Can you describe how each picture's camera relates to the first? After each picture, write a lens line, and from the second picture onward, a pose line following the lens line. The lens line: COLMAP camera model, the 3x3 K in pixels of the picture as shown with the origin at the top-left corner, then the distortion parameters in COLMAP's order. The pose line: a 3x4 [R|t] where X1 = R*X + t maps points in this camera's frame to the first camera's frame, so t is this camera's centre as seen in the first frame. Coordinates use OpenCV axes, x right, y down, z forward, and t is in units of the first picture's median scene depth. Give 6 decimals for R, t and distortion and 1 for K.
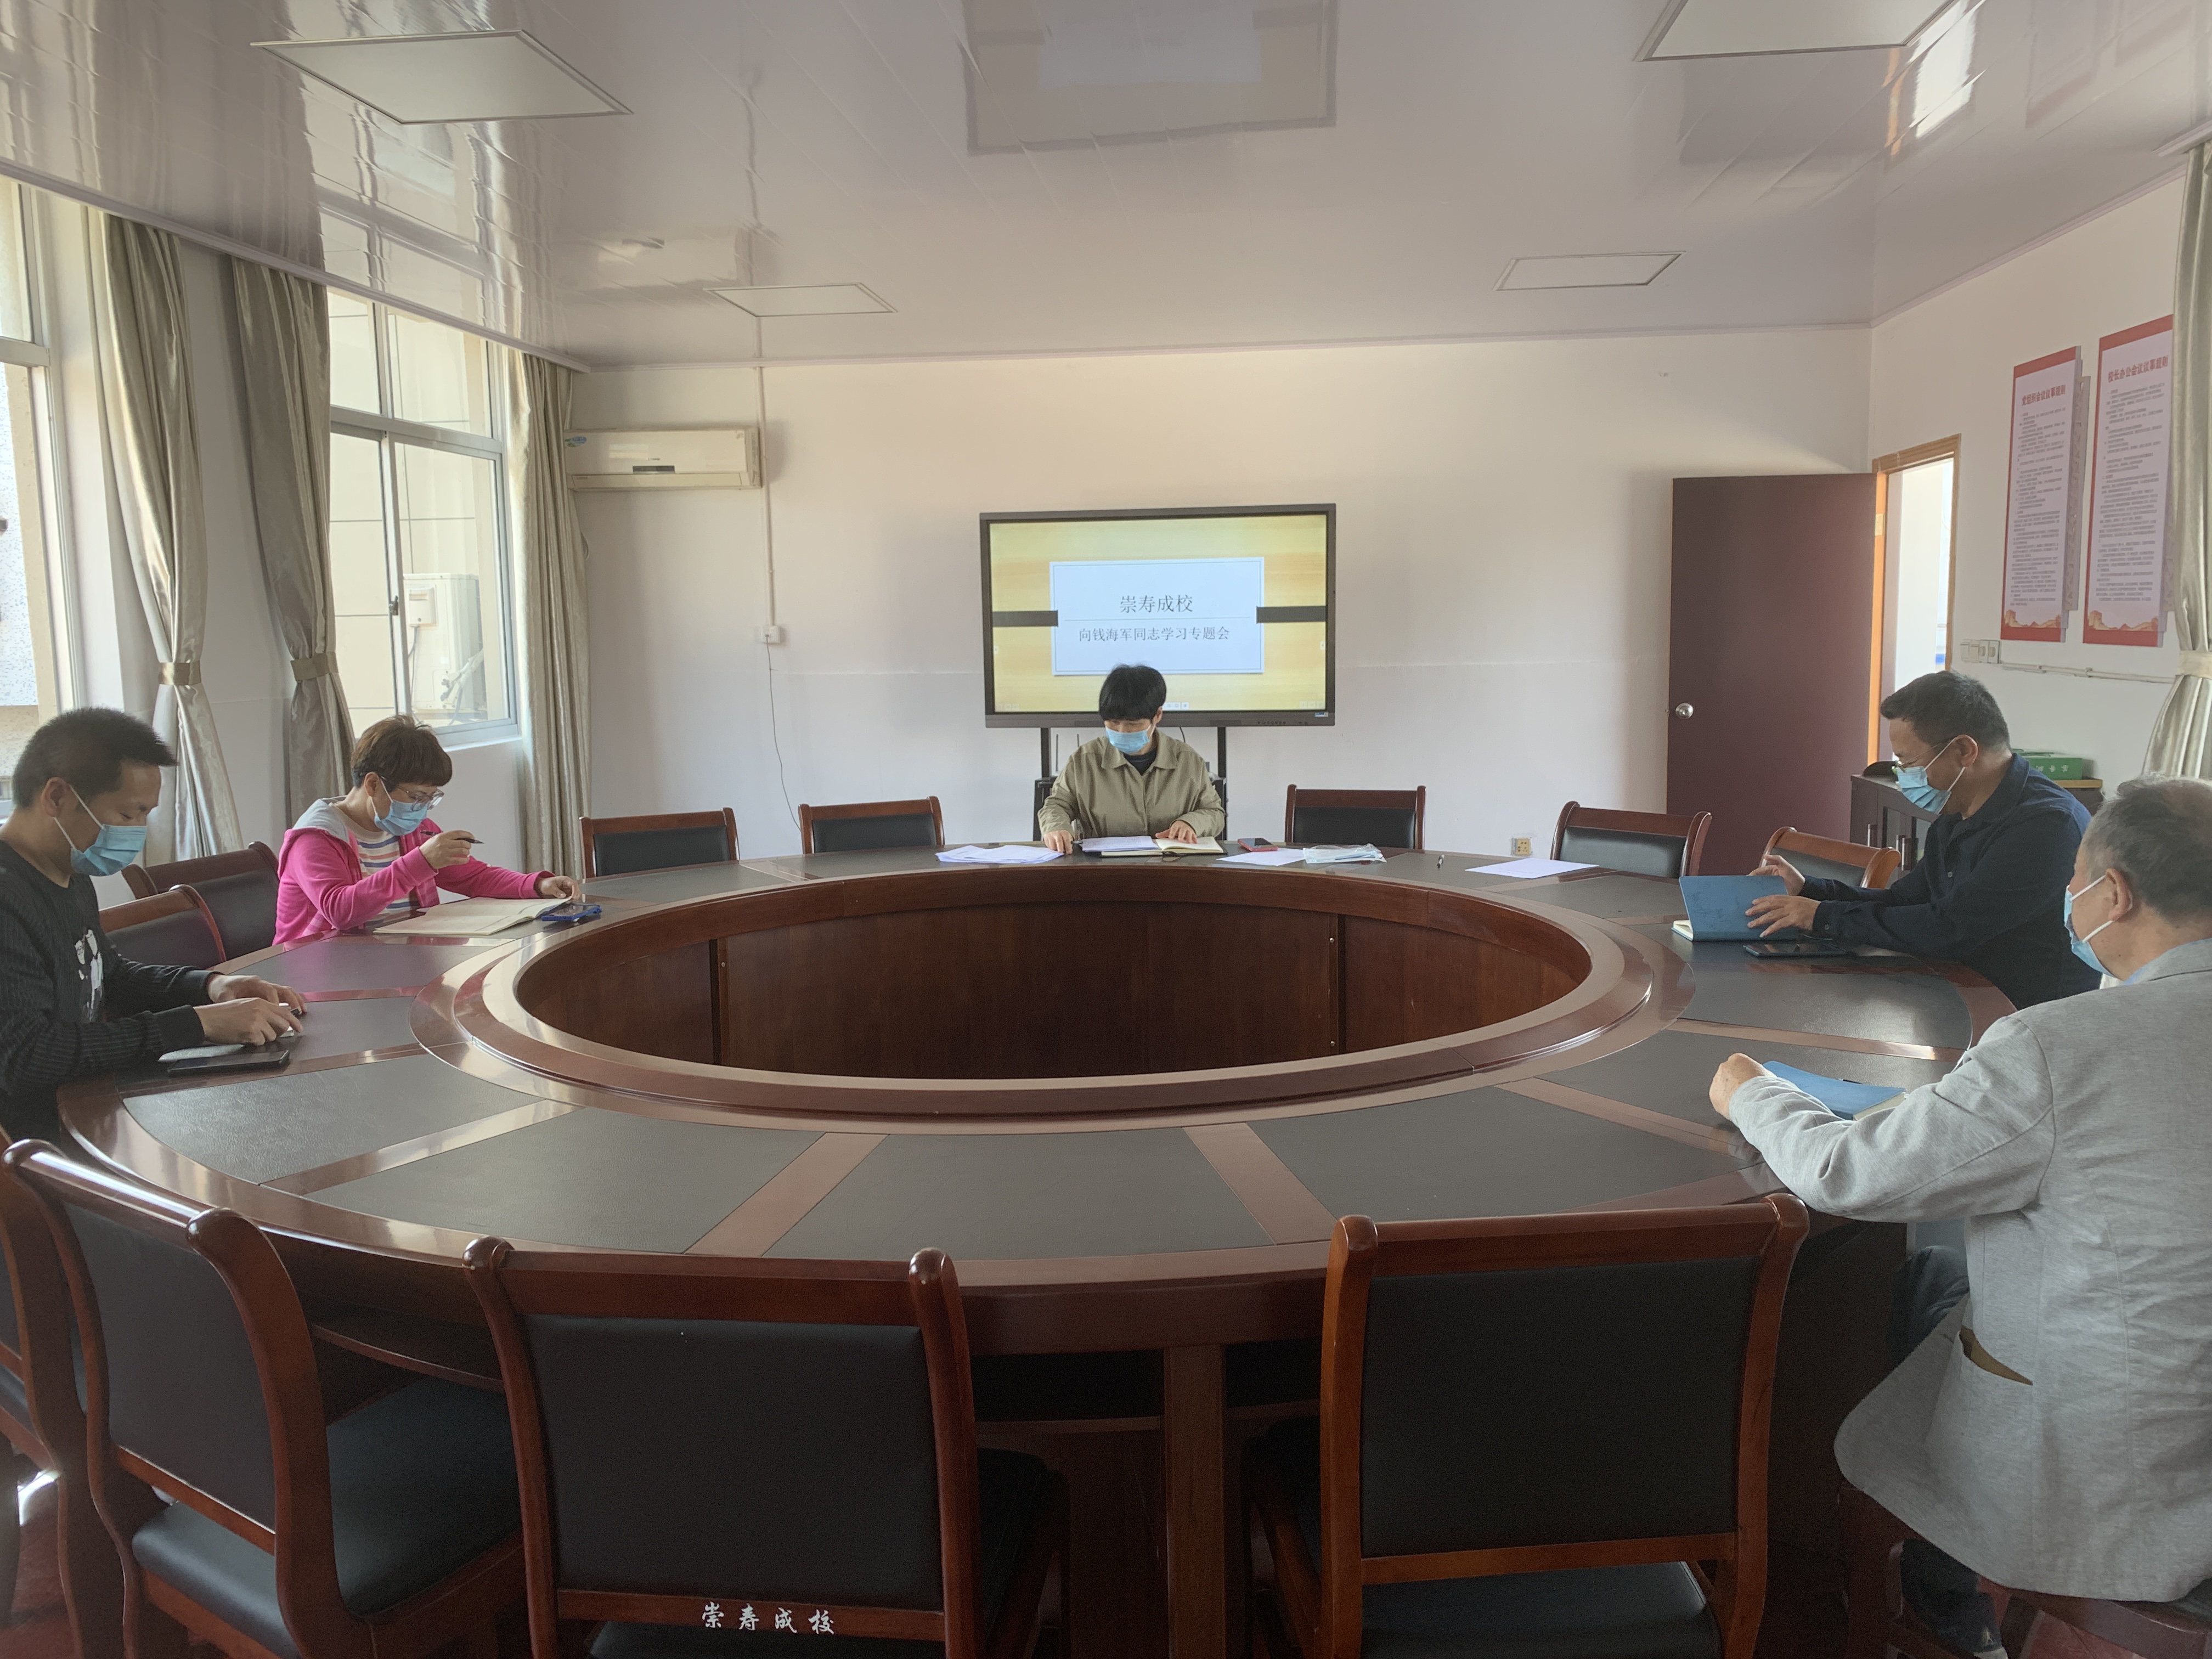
lens RADIAL K [[1750.4, 0, 1106.0], [0, 1750.4, 829.5], [0, 0, 1]] dist [0.005577, 0.003726]
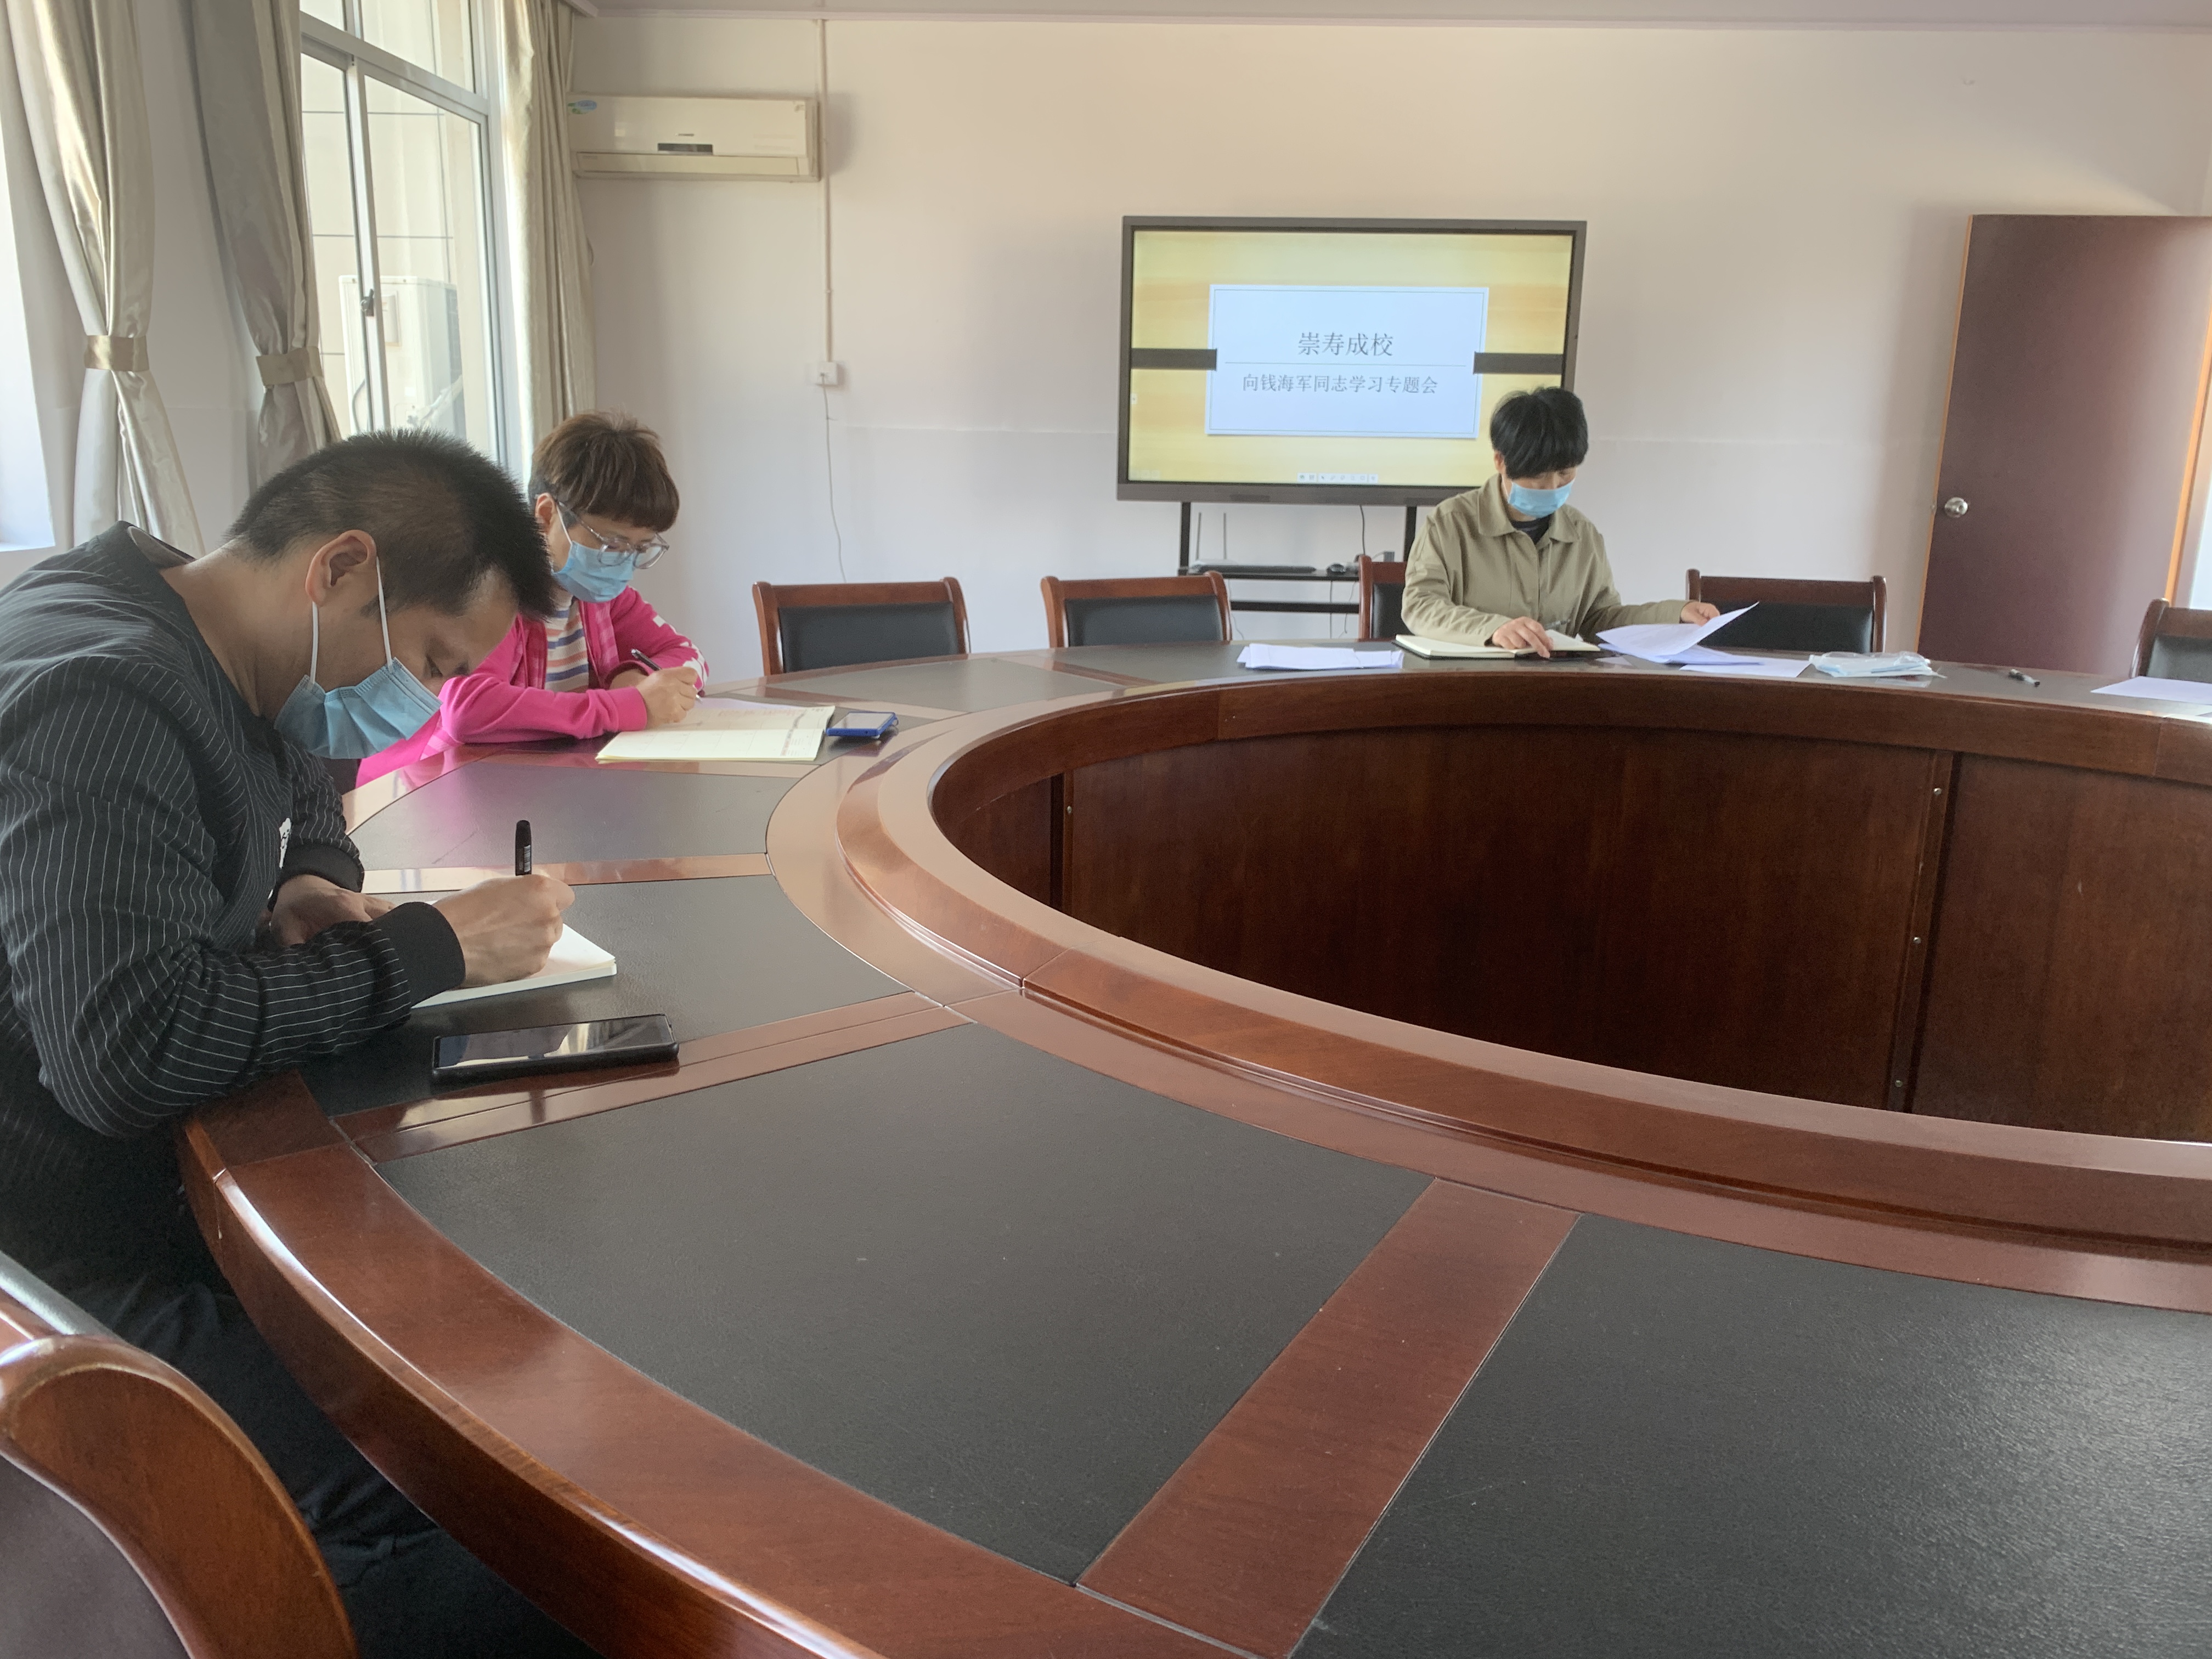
lens RADIAL K [[1757.7, 0, 1106.0], [0, 1757.7, 829.5], [0, 0, 1]] dist [-0.010942, -0.007085]
pose [[0.996787, 0.016453, 0.078388, -0.138119], [-0.024645, 0.994198, 0.104708, 0.008507], [-0.076210, -0.106304, 0.991409, 0.199396]]
